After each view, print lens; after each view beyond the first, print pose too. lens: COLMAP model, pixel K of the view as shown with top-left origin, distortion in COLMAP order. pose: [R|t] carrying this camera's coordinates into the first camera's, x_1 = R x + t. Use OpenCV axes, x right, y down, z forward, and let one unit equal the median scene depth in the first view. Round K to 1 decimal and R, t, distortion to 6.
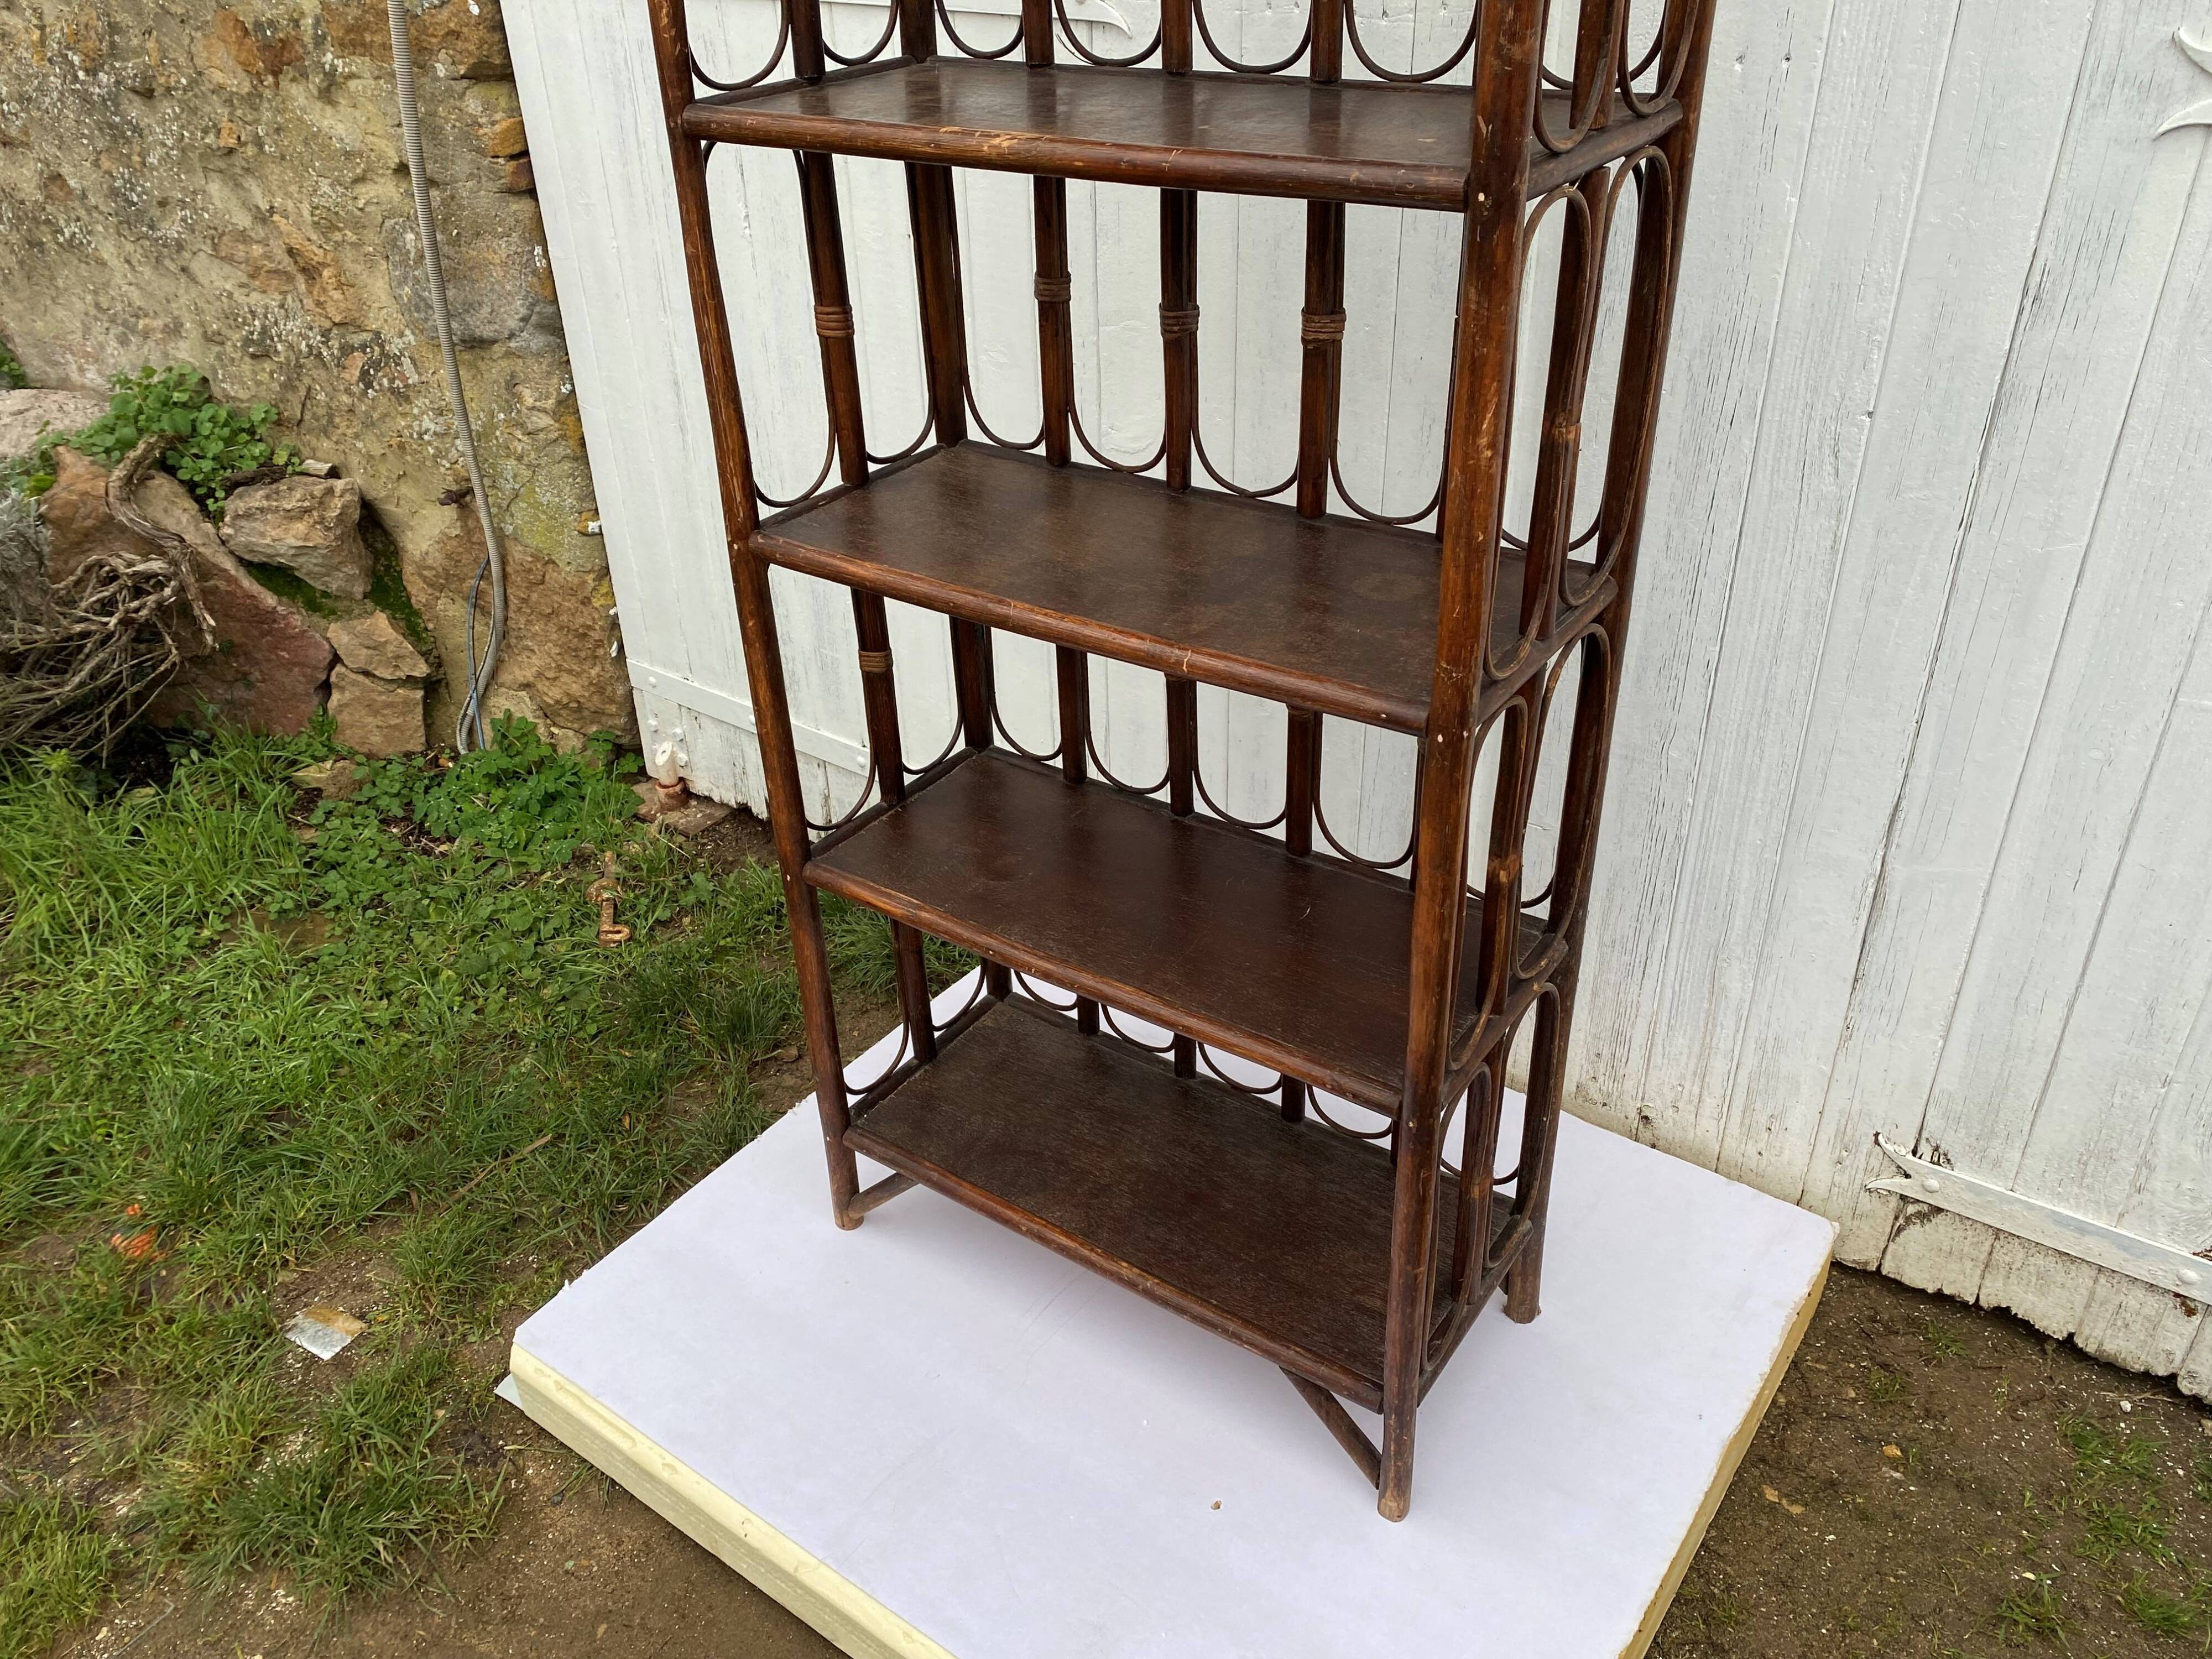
lens RADIAL K [[1677.7, 0, 1106.2], [0, 1677.7, 845.6], [0, 0, 1]] dist [0.031271, -0.031646]
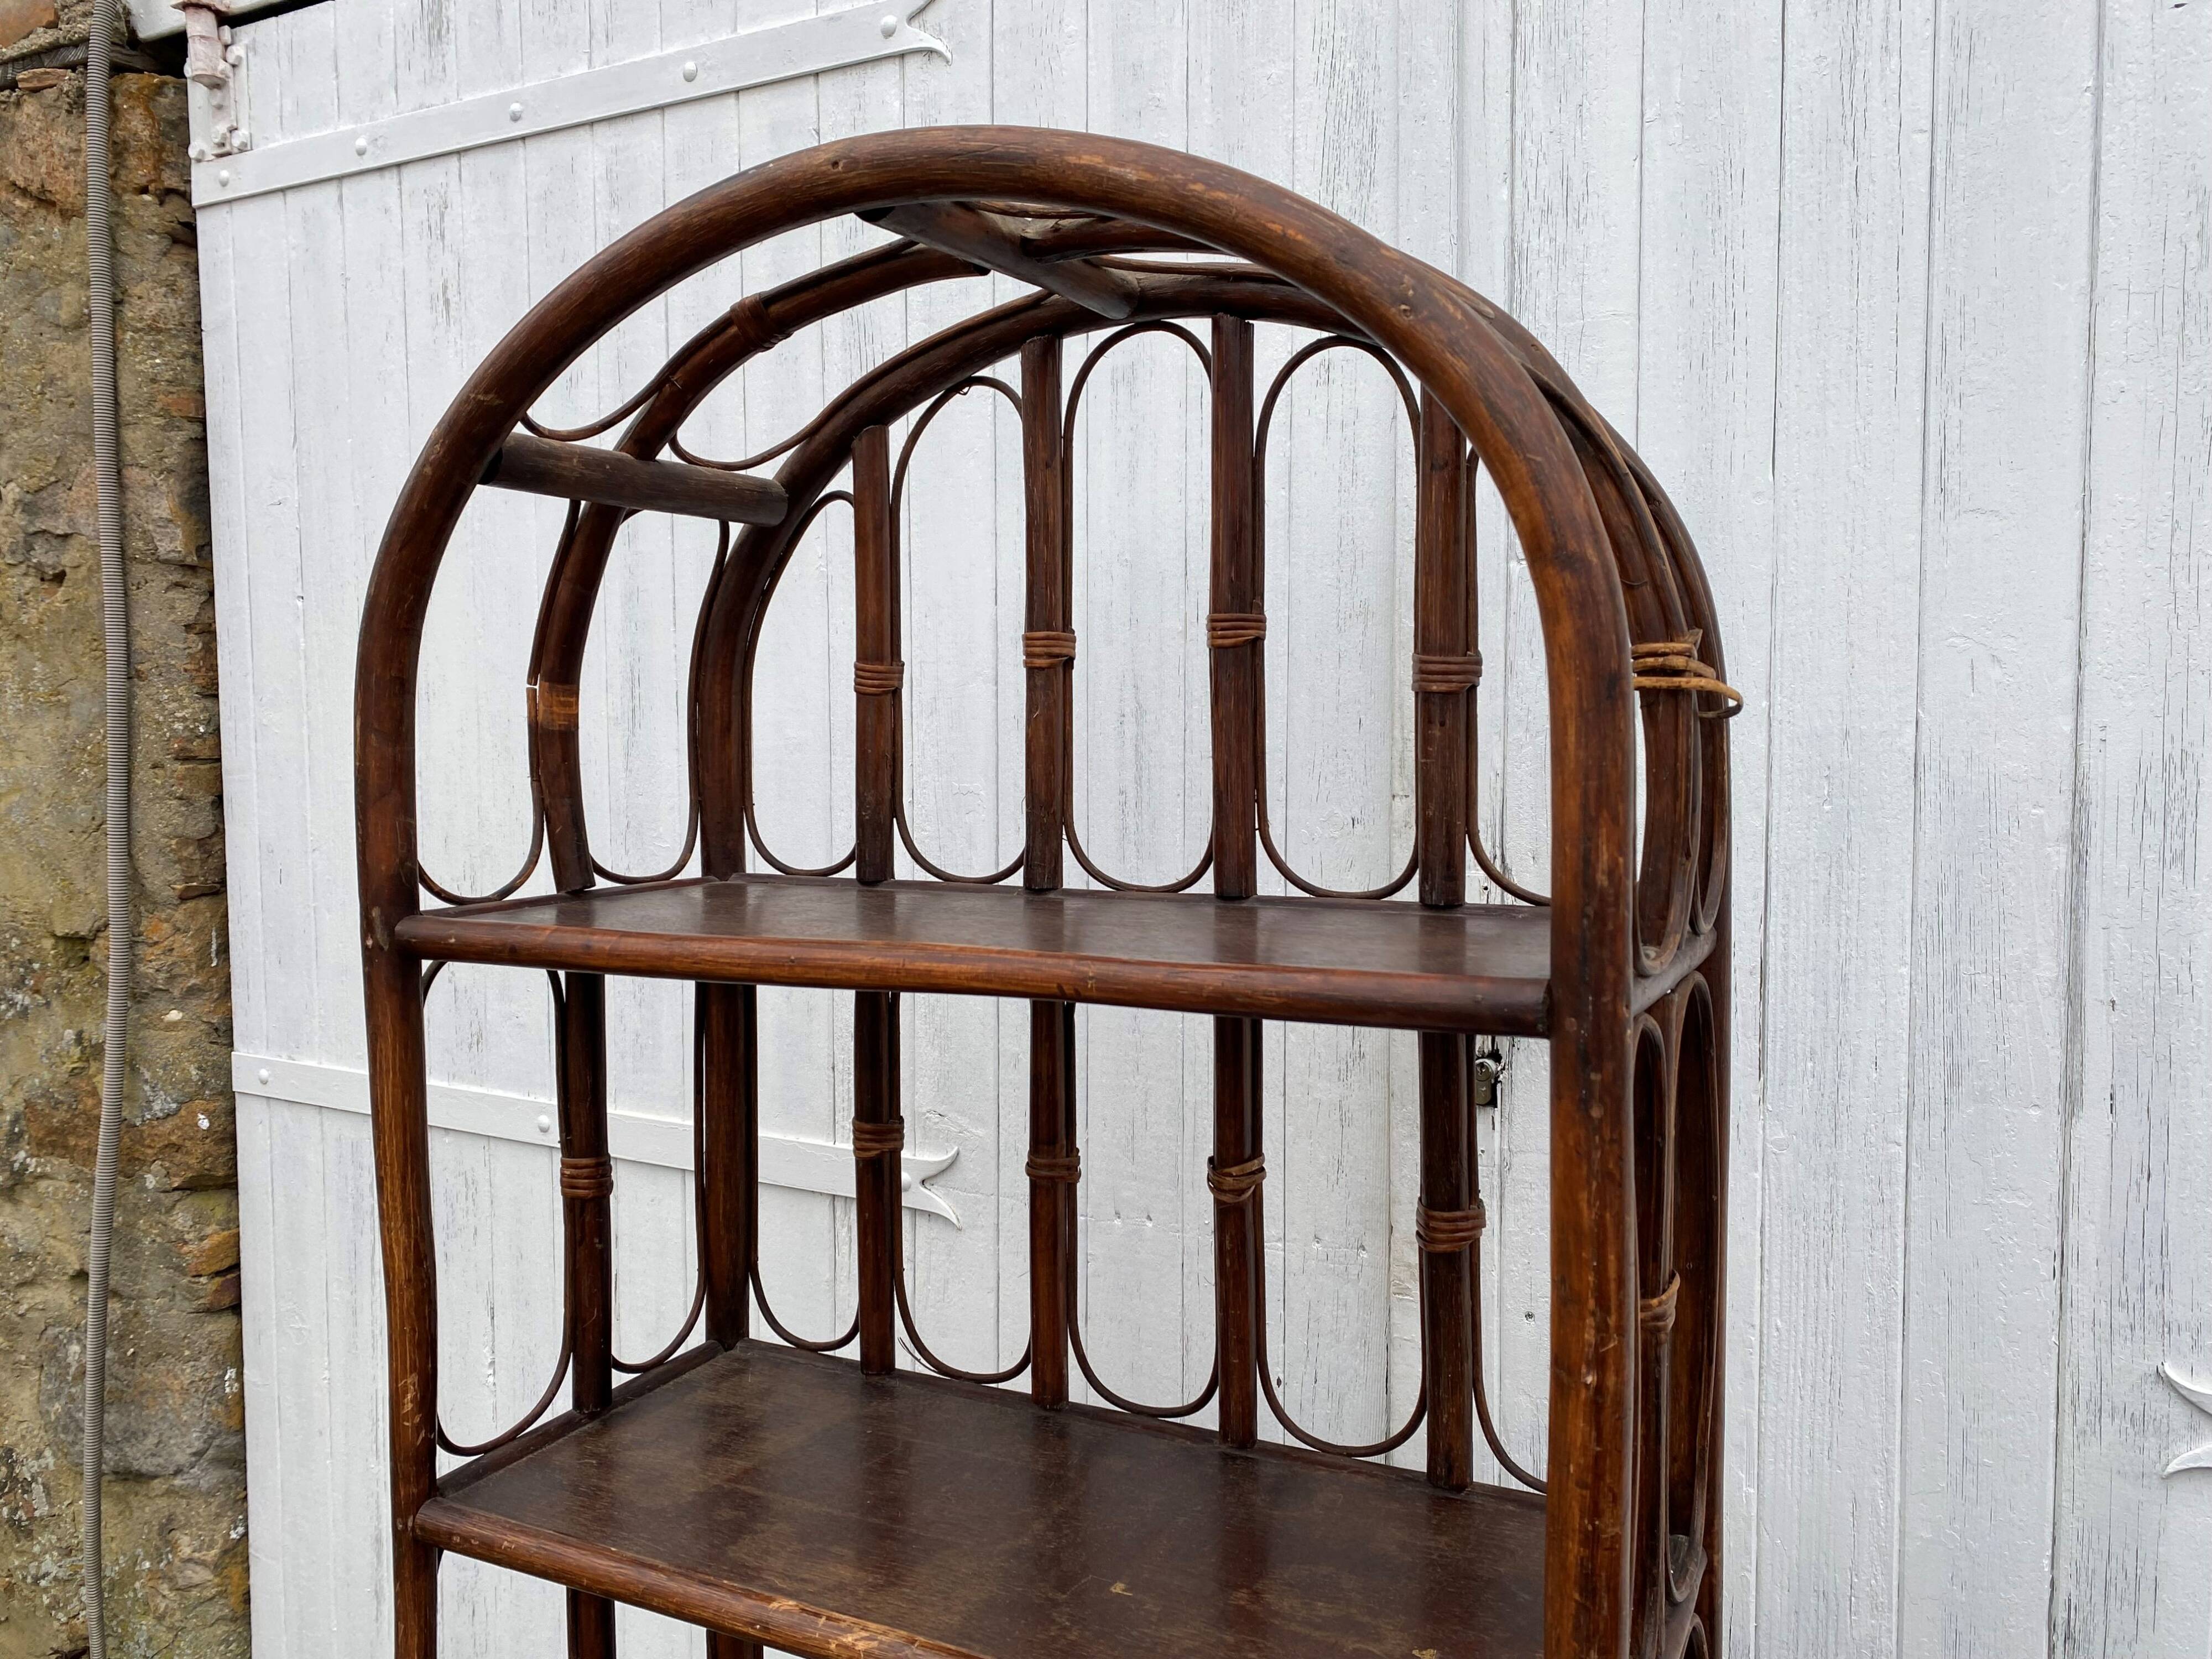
lens RADIAL K [[1677.7, 0, 1099.2], [0, 1677.7, 844.0], [0, 0, 1]] dist [0.031271, -0.031646]
pose [[0.989697, 0.014710, 0.142422, -0.043549], [0.053974, 0.882997, -0.466265, -0.243114], [-0.132617, 0.469148, 0.873105, 0.111800]]
